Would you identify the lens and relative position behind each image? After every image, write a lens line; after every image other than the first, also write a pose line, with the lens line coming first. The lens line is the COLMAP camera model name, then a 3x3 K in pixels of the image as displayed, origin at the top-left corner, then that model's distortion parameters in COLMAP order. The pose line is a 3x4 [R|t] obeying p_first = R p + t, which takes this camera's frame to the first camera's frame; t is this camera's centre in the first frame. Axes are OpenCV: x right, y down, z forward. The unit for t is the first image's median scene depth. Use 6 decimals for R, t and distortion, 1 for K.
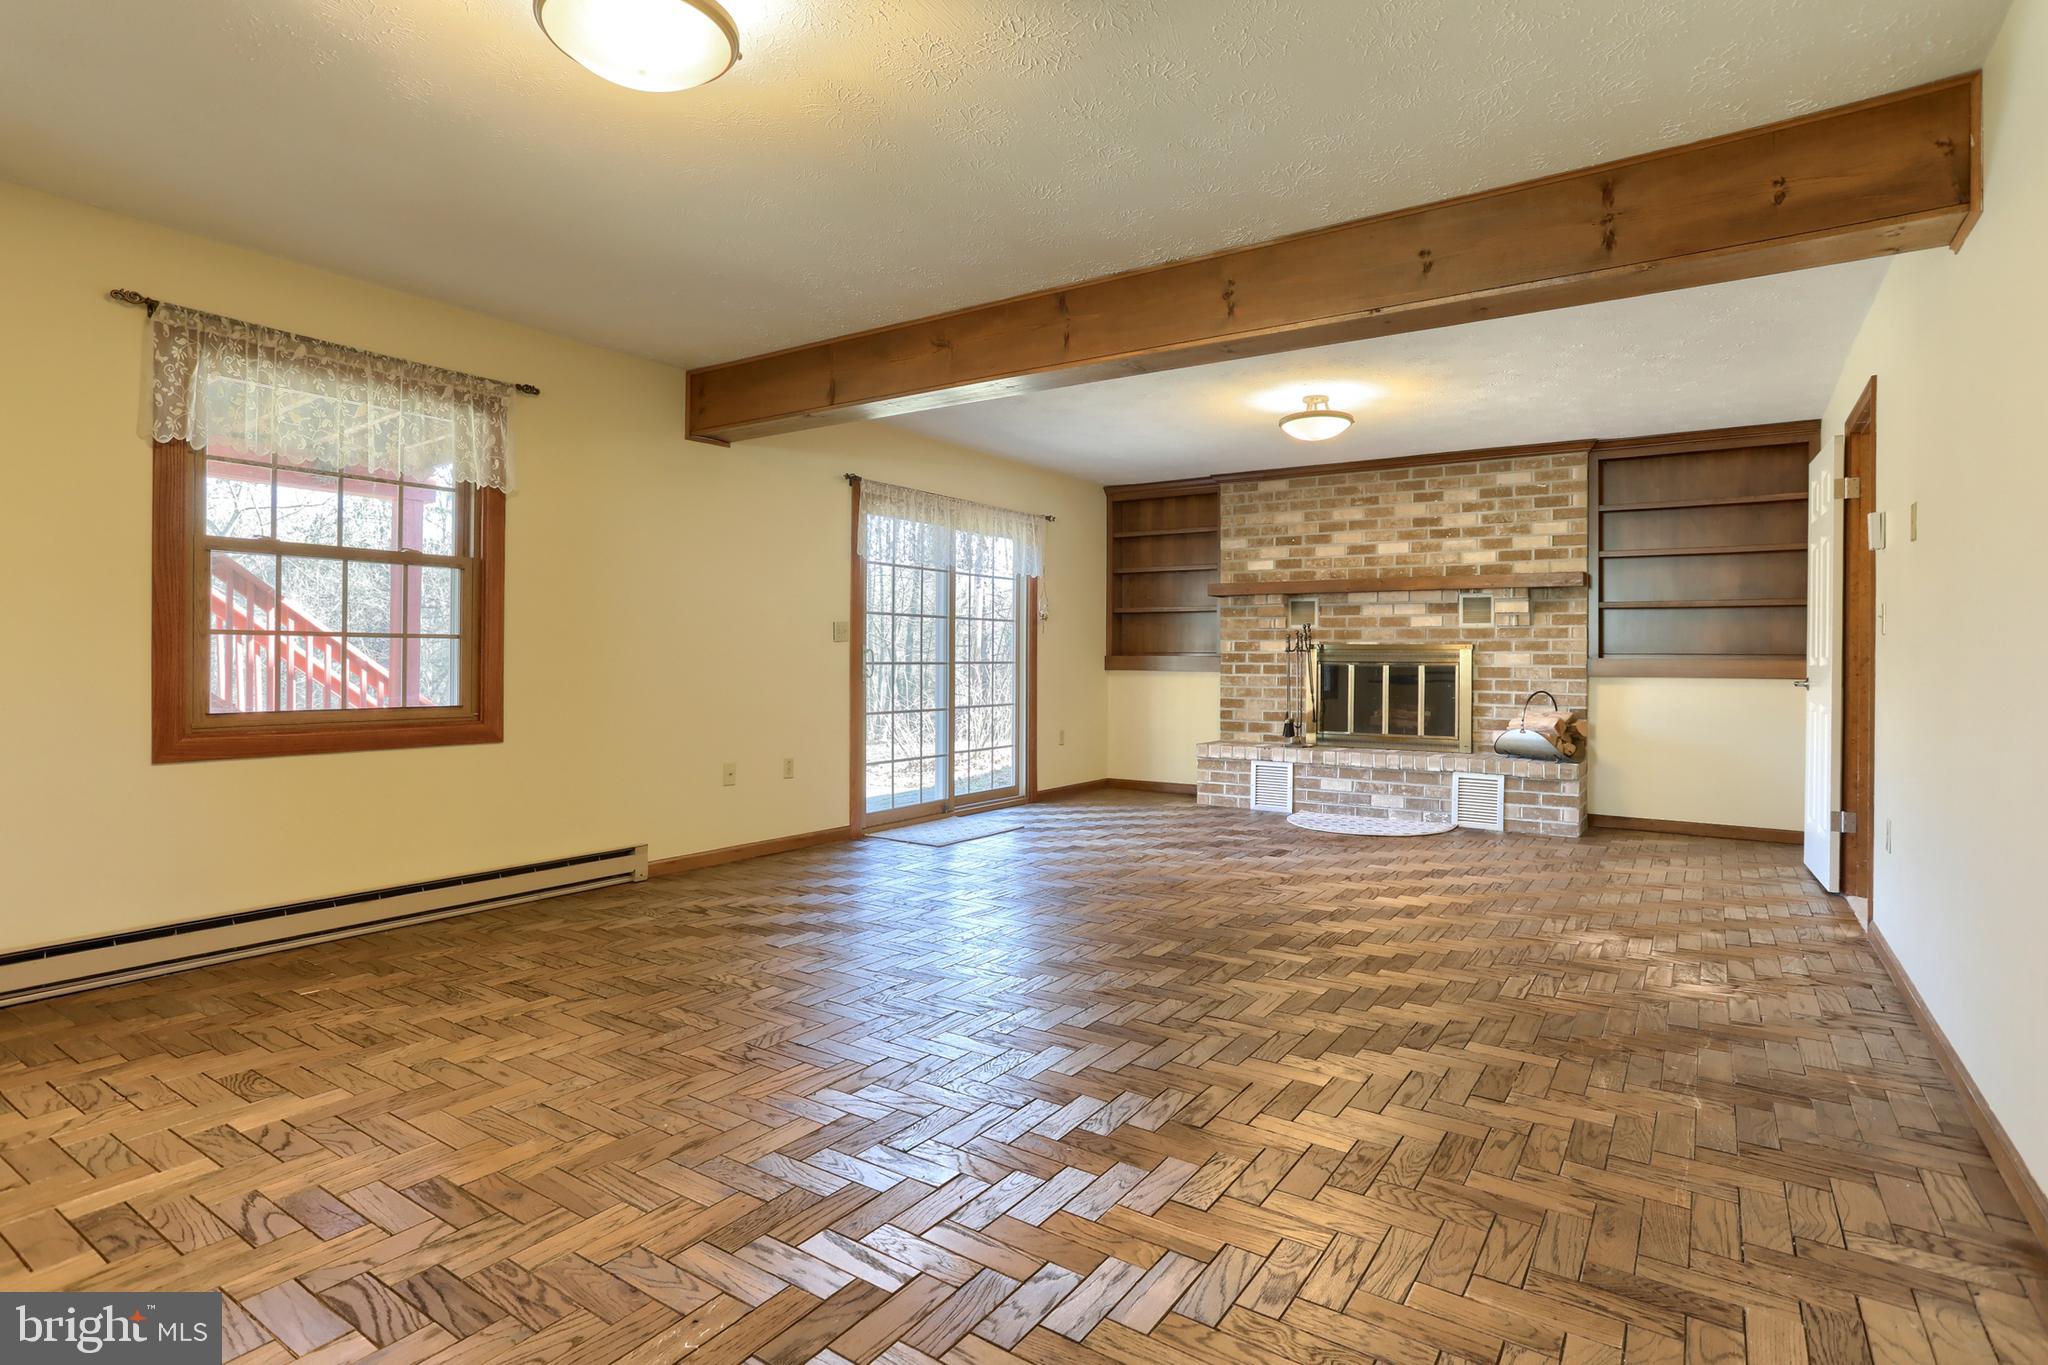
lens RADIAL K [[1024.7, 0, 1030.2], [0, 1024.7, 660.5], [0, 0, 1]] dist [-0.067013, 0.038829]
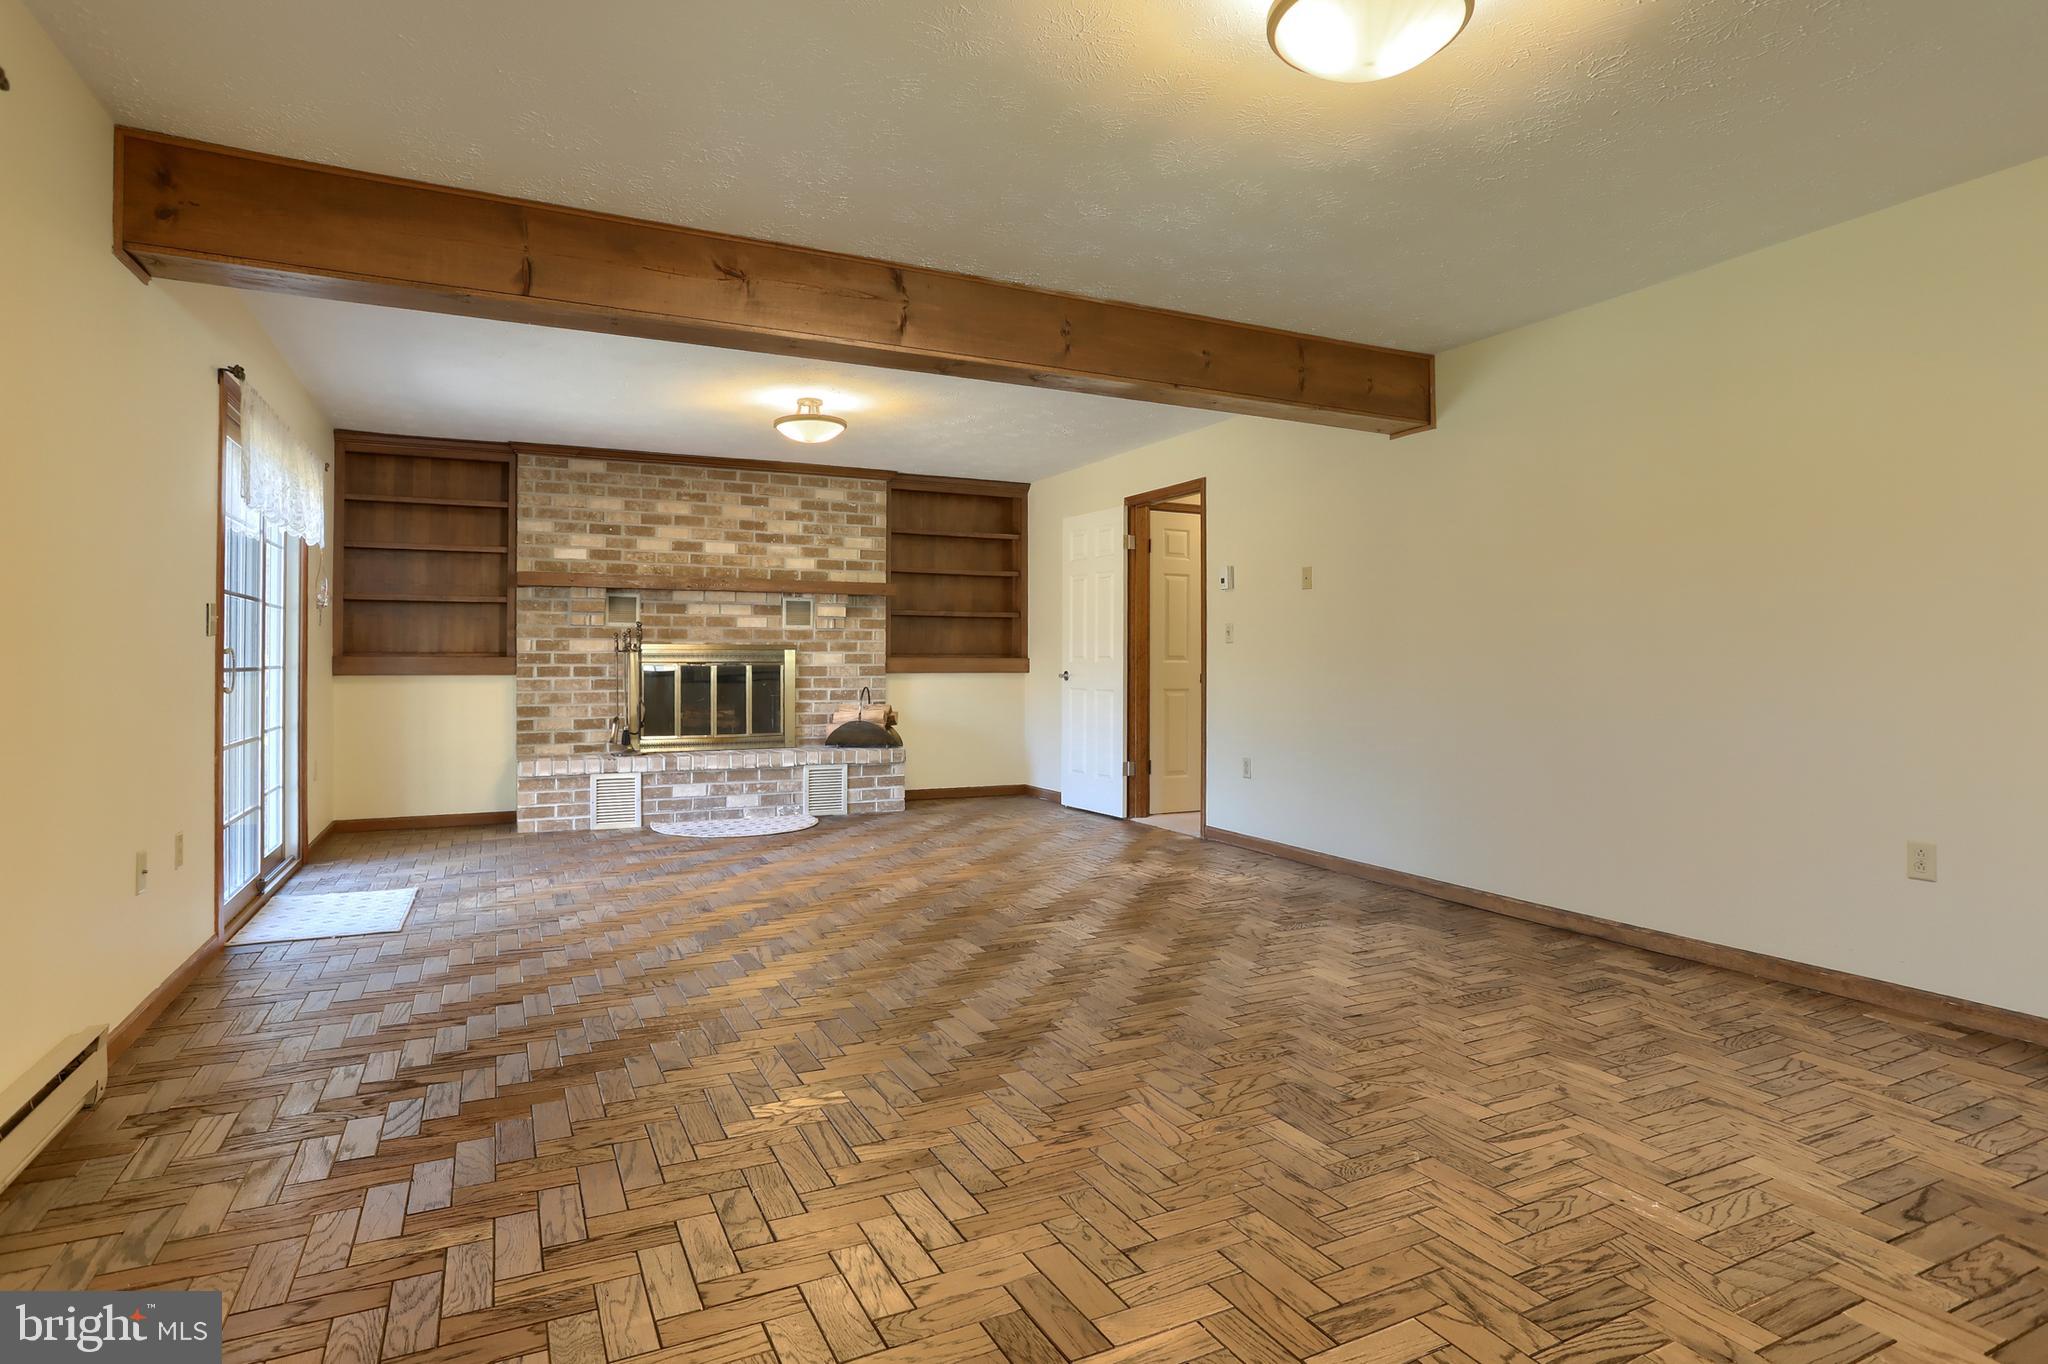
lens RADIAL K [[1074.3, 0, 1029.9], [0, 1074.3, 654.2], [0, 0, 1]] dist [-0.081005, 0.053588]
pose [[0.495478, -0.001057, 0.868620, -0.411617], [0.004590, 0.999988, -0.001402, -0.003587], [-0.868608, 0.004682, 0.495477, 0.224108]]
